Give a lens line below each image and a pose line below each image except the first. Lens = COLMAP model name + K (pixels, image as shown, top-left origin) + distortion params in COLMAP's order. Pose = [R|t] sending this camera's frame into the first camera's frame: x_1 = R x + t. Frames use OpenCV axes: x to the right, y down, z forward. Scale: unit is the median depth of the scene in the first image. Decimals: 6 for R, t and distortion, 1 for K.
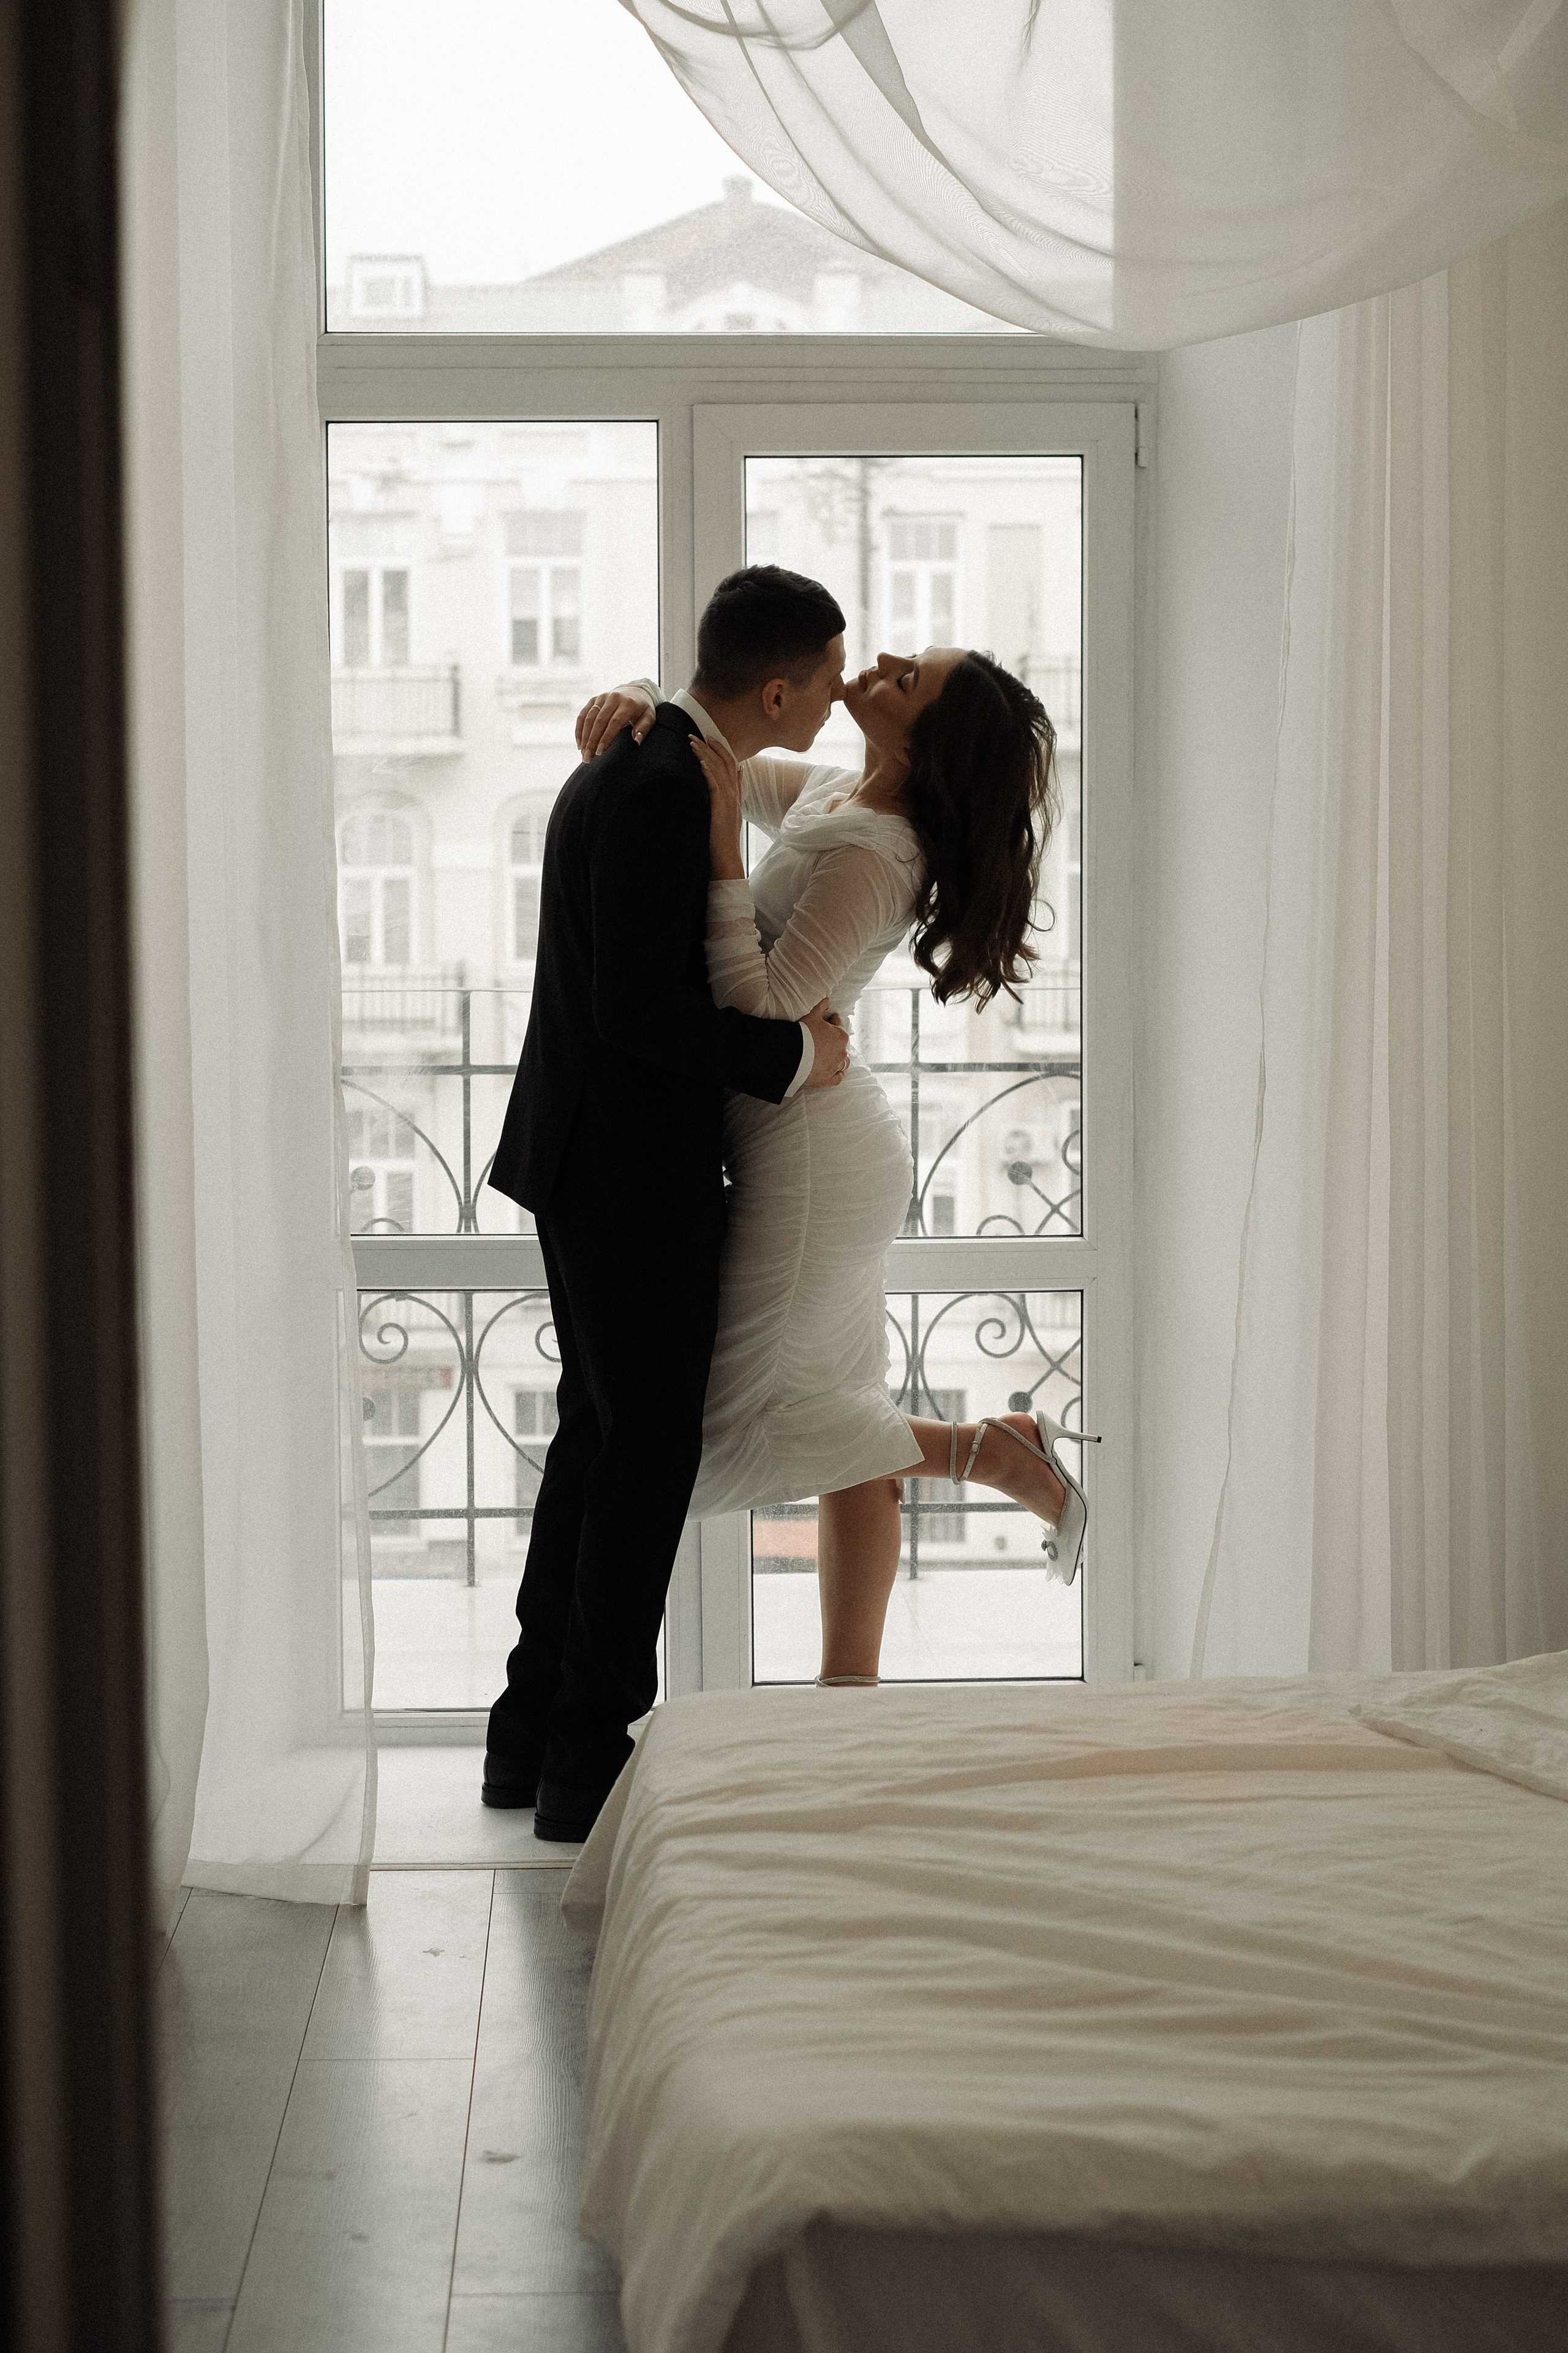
lens RADIAL K [[3569.6, 0, 784.0], [0, 3569.6, 1176.0], [0, 0, 1]] dist [-0.154964, -0.004022]
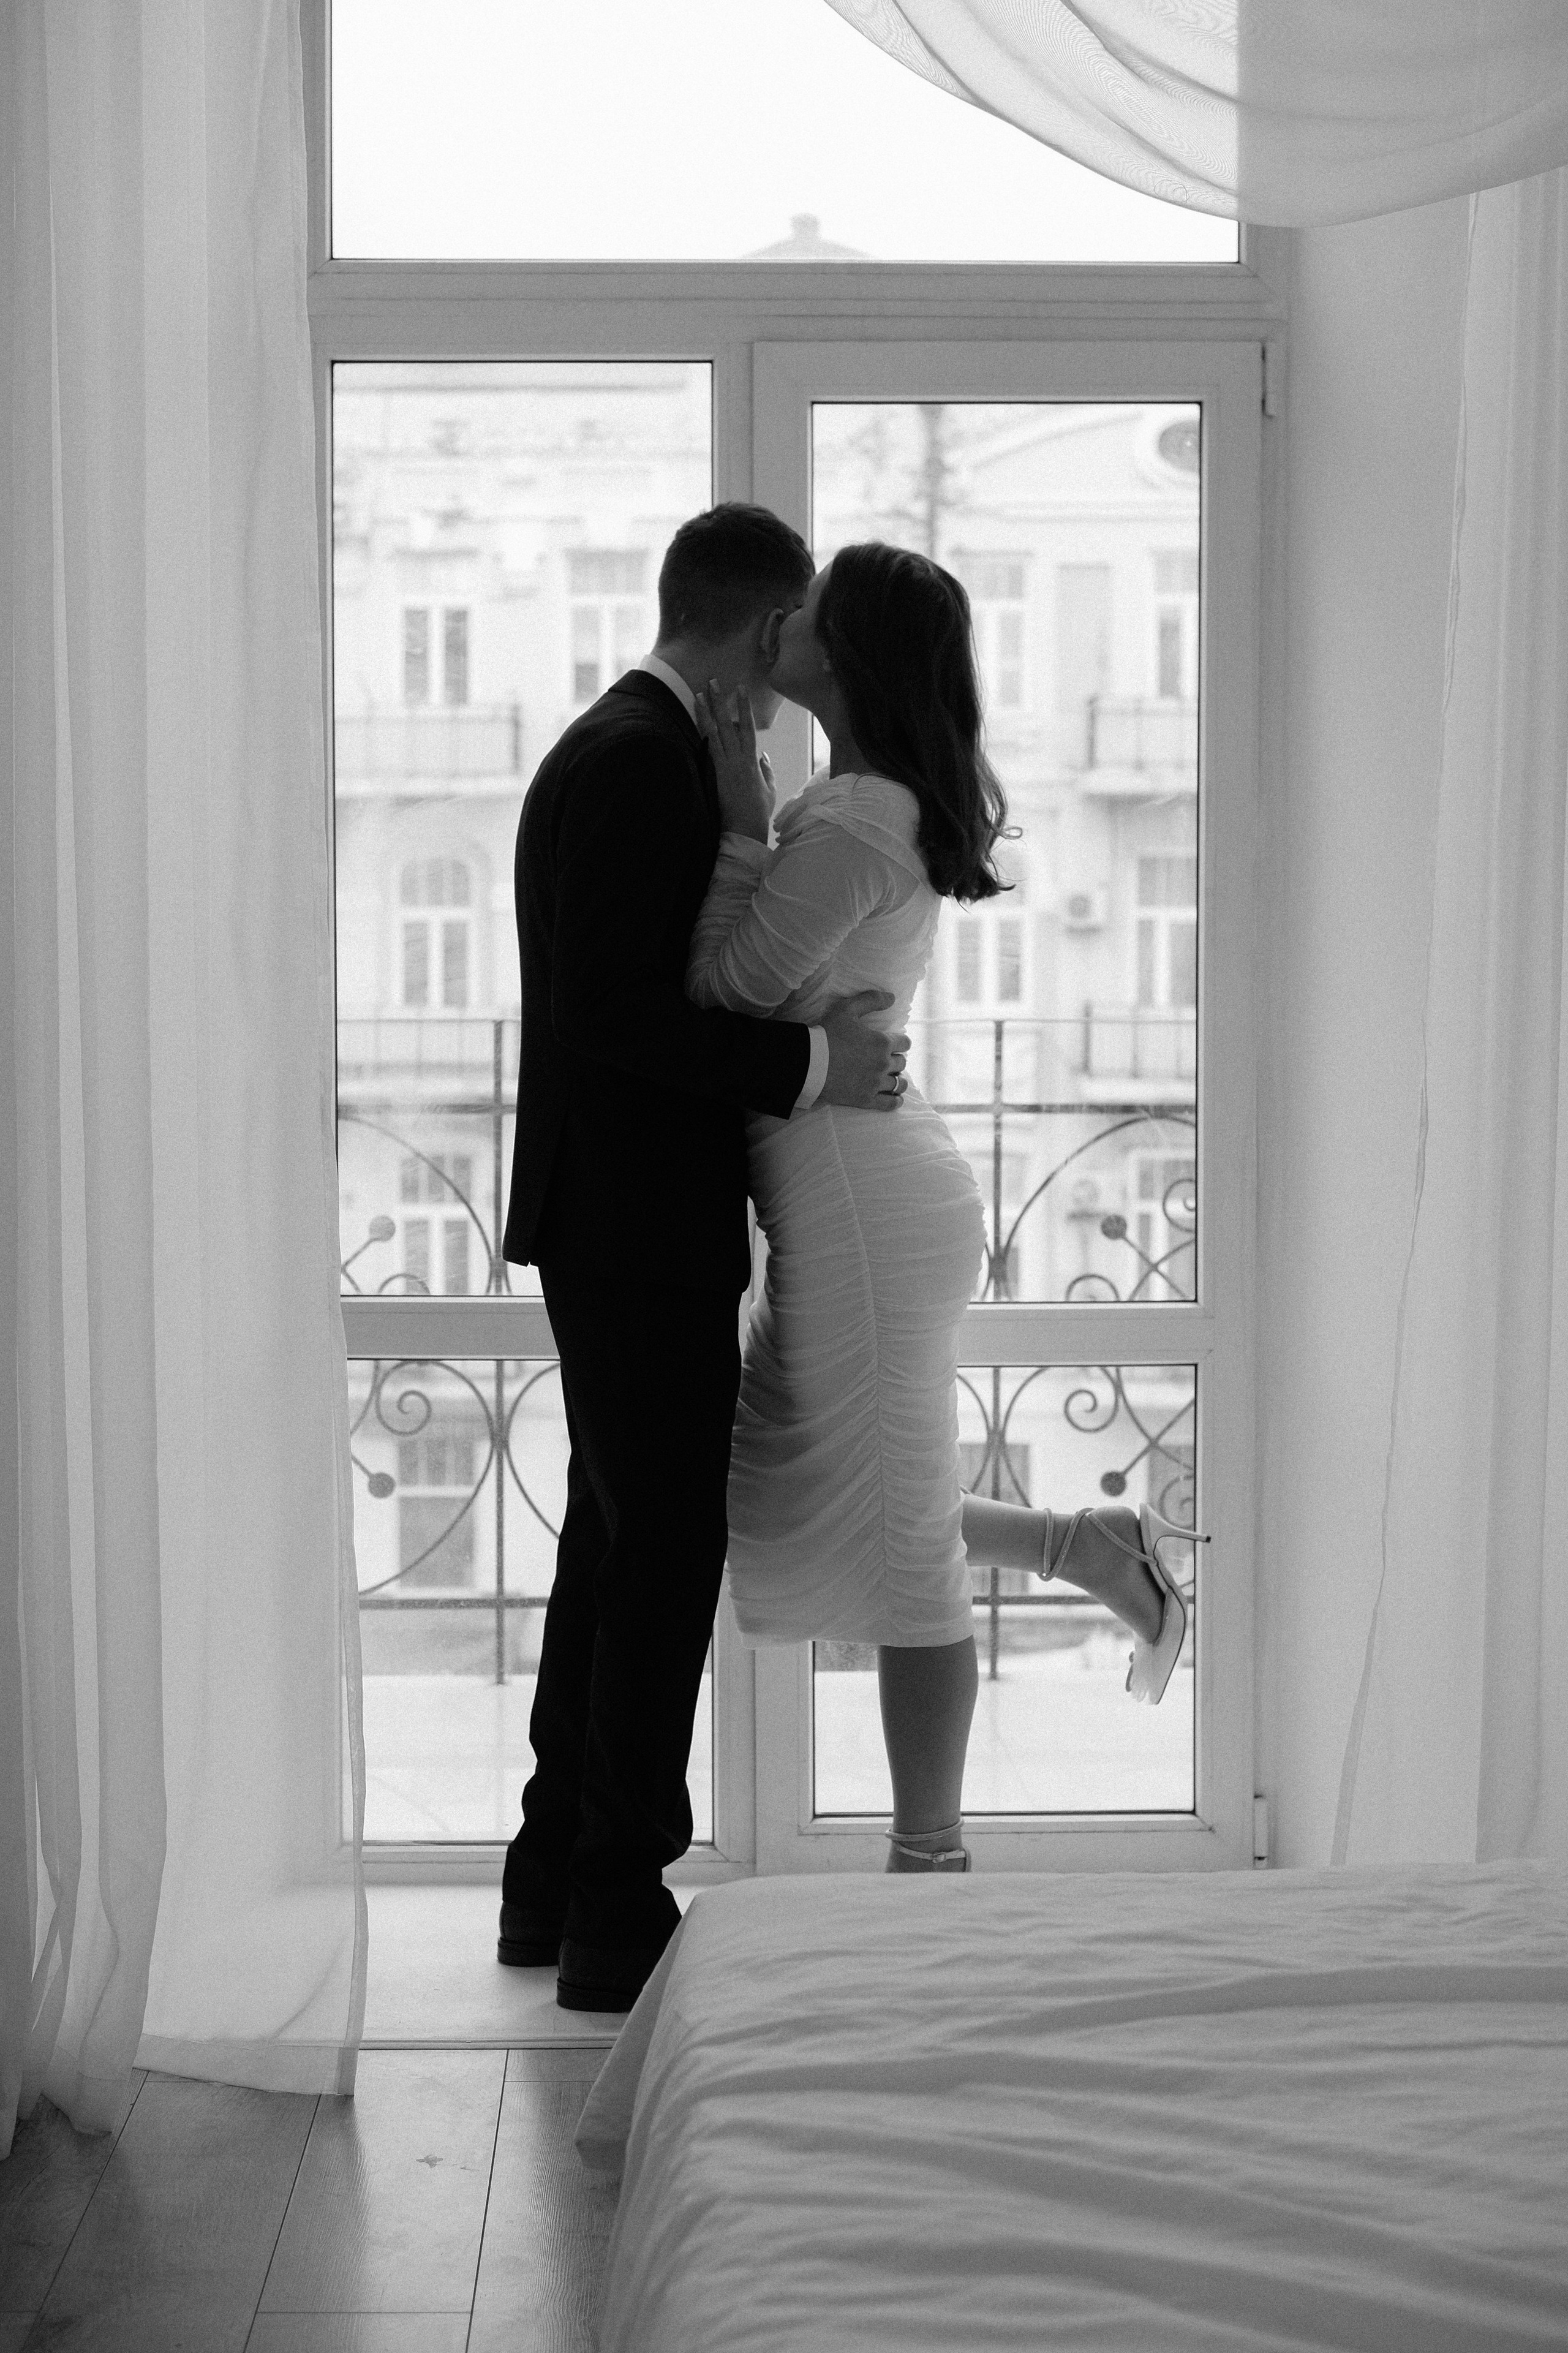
lens RADIAL K [[3569.6, 0, 784.0], [0, 3569.6, 1176.0], [0, 0, 1]] dist [-0.154964, -0.004022]
pose [[0.999833, 0.005506, -0.017399, -0.001991], [-0.005738, 0.999895, -0.013312, -0.001921], [0.017324, 0.013410, 0.999760, 0.145773]]
